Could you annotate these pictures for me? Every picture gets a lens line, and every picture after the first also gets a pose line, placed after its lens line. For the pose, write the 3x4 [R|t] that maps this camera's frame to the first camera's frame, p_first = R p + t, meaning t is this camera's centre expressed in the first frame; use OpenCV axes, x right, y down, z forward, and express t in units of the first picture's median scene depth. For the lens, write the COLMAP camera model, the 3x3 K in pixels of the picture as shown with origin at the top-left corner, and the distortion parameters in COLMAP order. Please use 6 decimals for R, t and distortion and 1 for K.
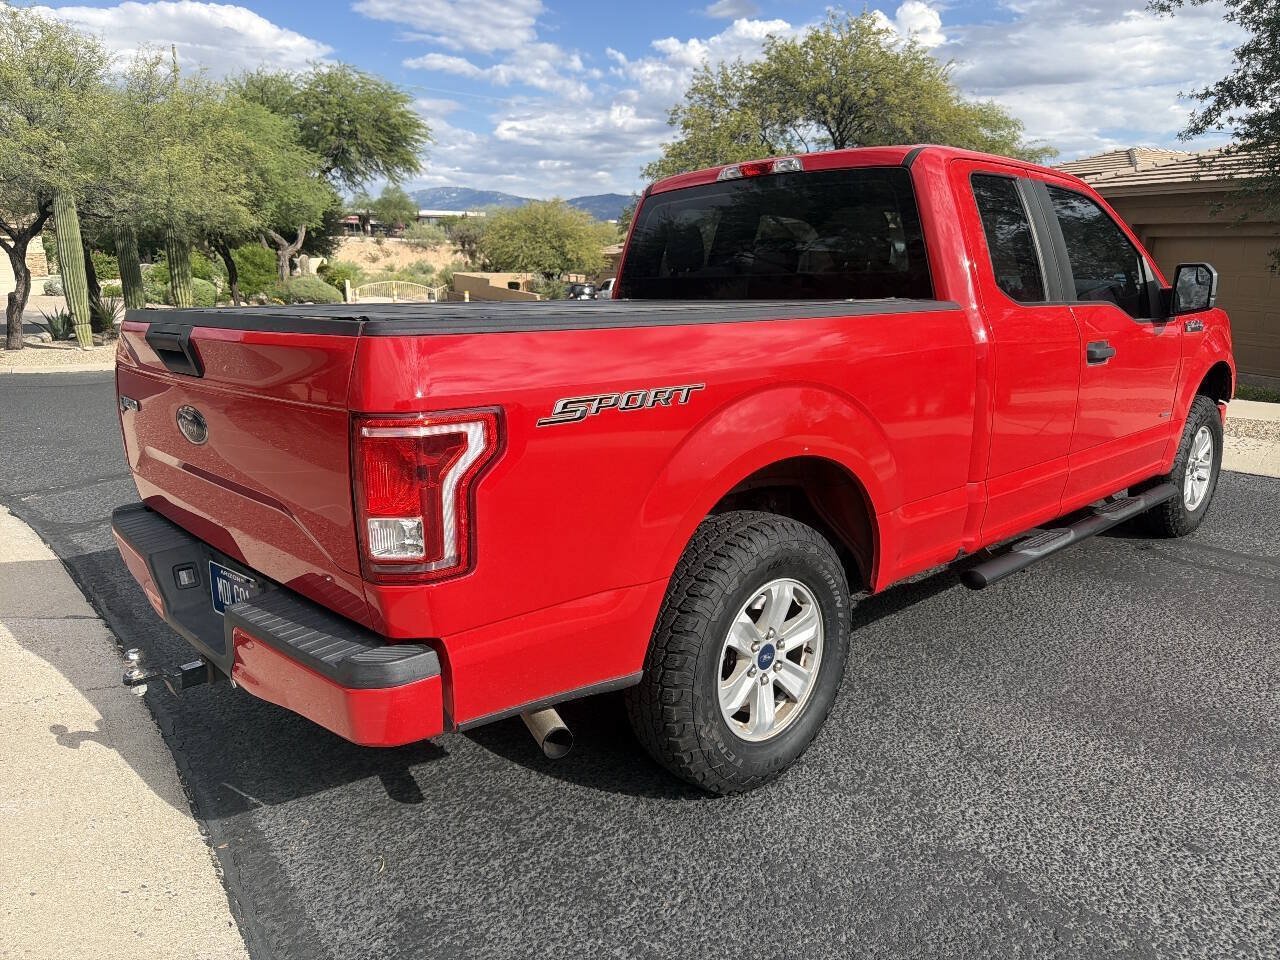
lens RADIAL K [[901.9, 0, 651.6], [0, 901.9, 487.9], [0, 0, 1]] dist [0.024696, -0.034305]
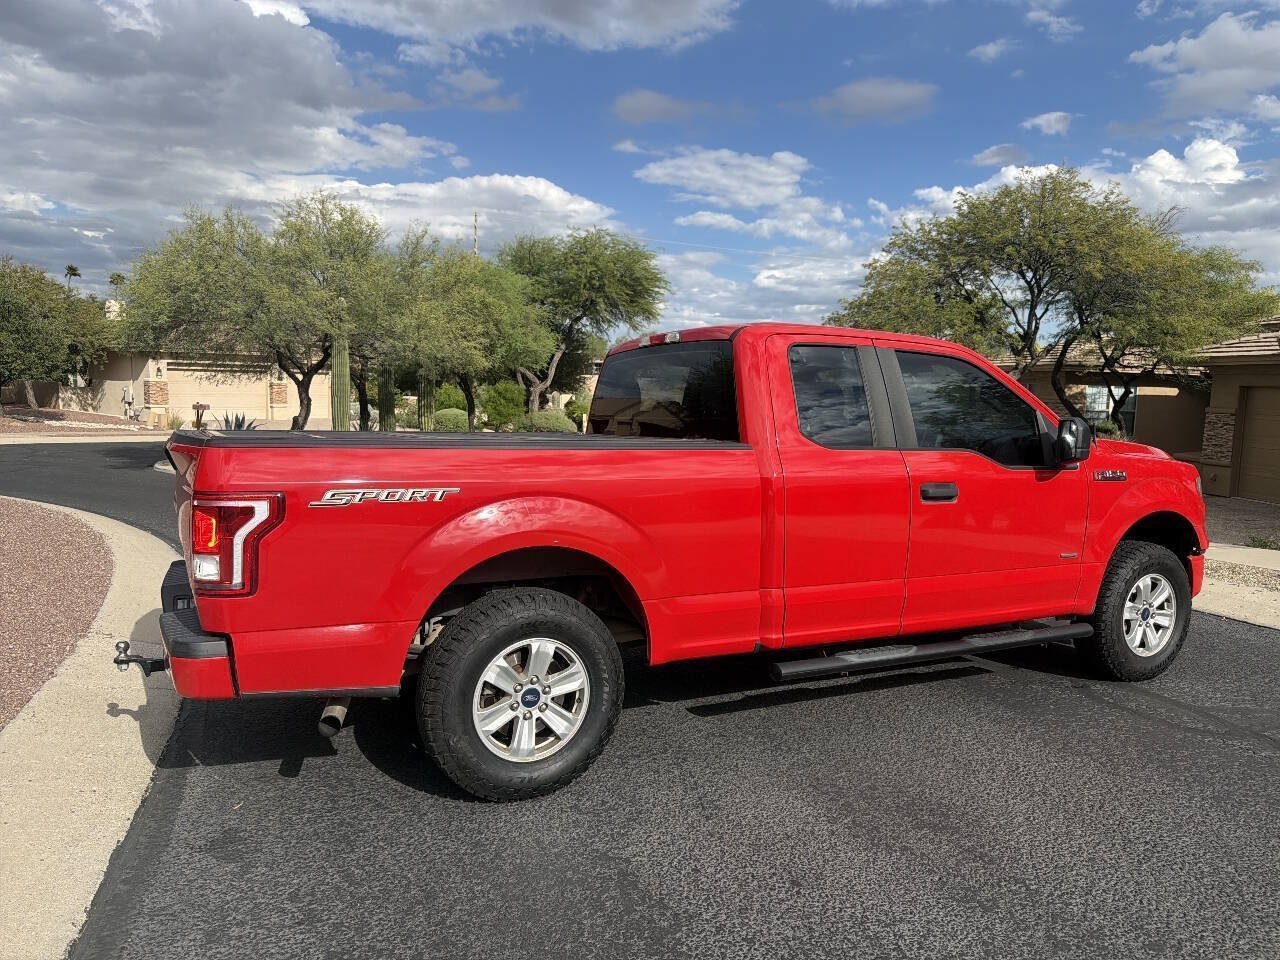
lens RADIAL K [[901.9, 0, 646.6], [0, 901.9, 506.2], [0, 0, 1]] dist [0.024696, -0.034305]
pose [[0.962007, 0.050785, -0.268260, 0.080674], [-0.084745, 0.989560, -0.116571, 0.006121], [0.259539, 0.134875, 0.956268, -0.033486]]
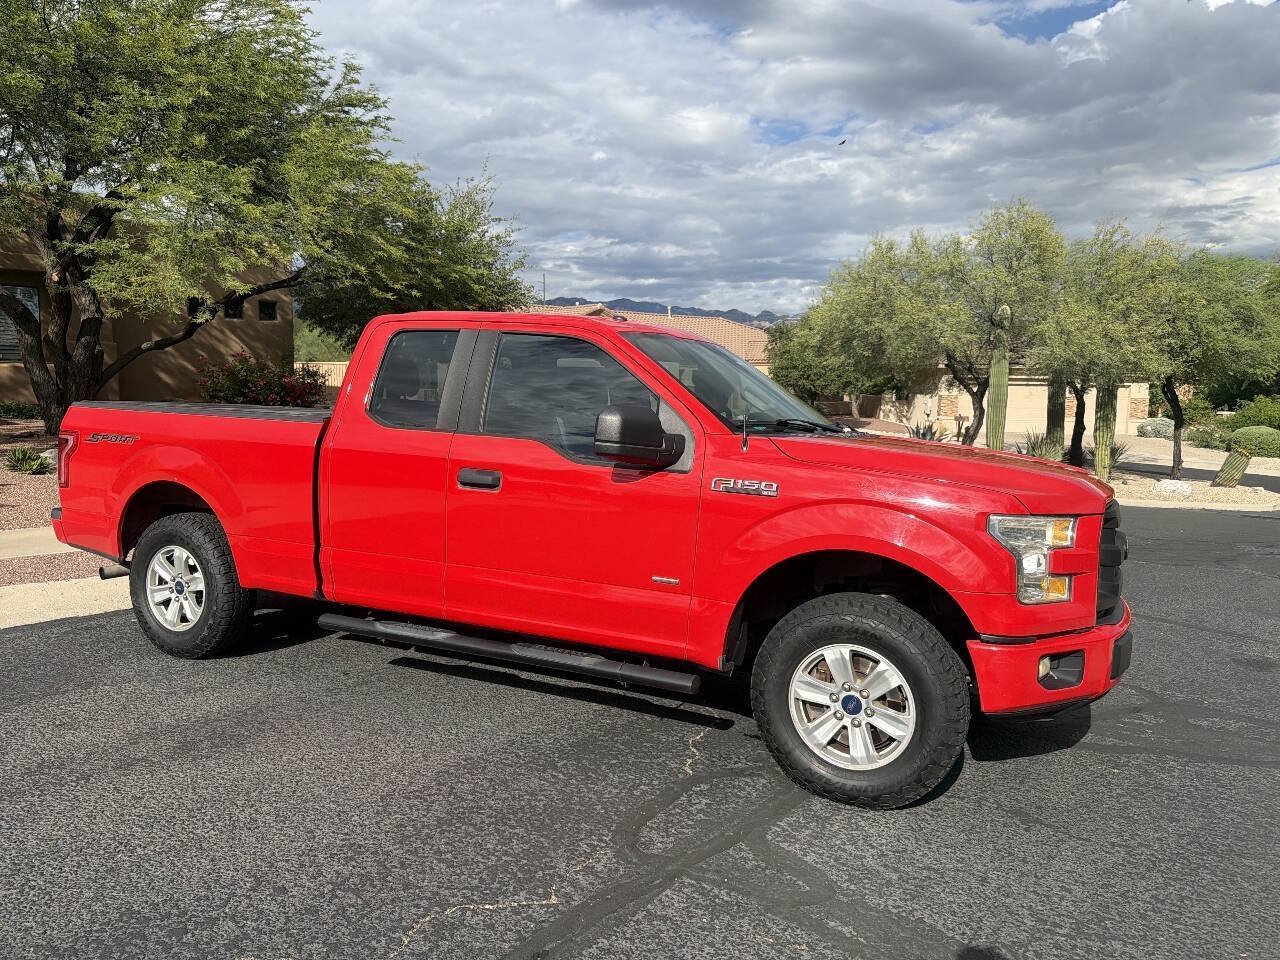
lens RADIAL K [[901.9, 0, 648.4], [0, 901.9, 500.4], [0, 0, 1]] dist [0.024696, -0.034305]
pose [[0.362176, 0.117088, -0.924726, 0.285538], [-0.249571, 0.968038, 0.024826, -0.036609], [0.898077, 0.221793, 0.379822, 0.143146]]
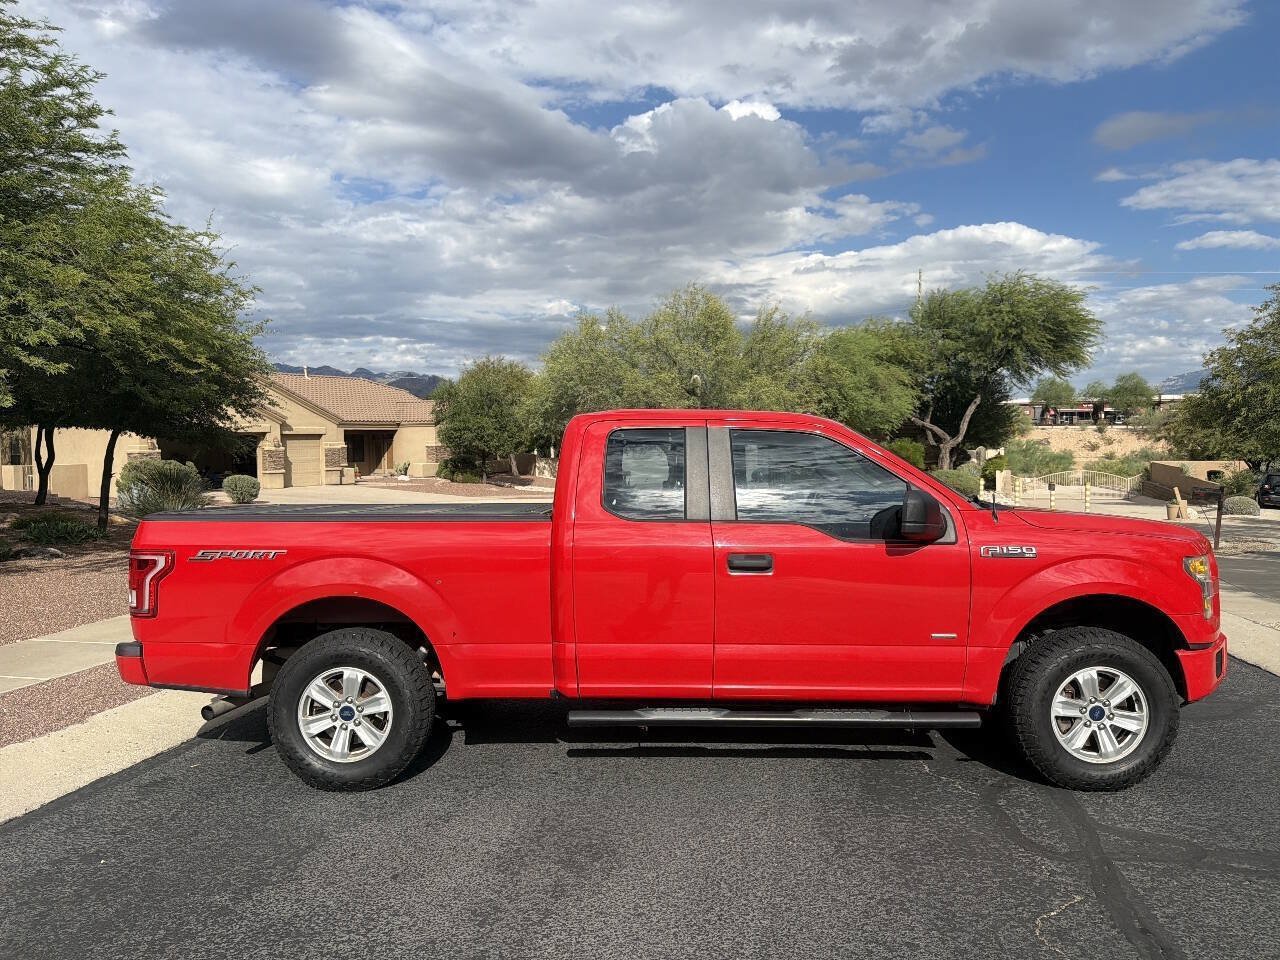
lens RADIAL K [[901.9, 0, 645.8], [0, 901.9, 500.0], [0, 0, 1]] dist [0.024696, -0.034305]
pose [[0.716758, 0.026854, -0.696805, 0.221374], [-0.157862, 0.979564, -0.124631, -0.011103], [0.679218, 0.199330, 0.706350, 0.010324]]
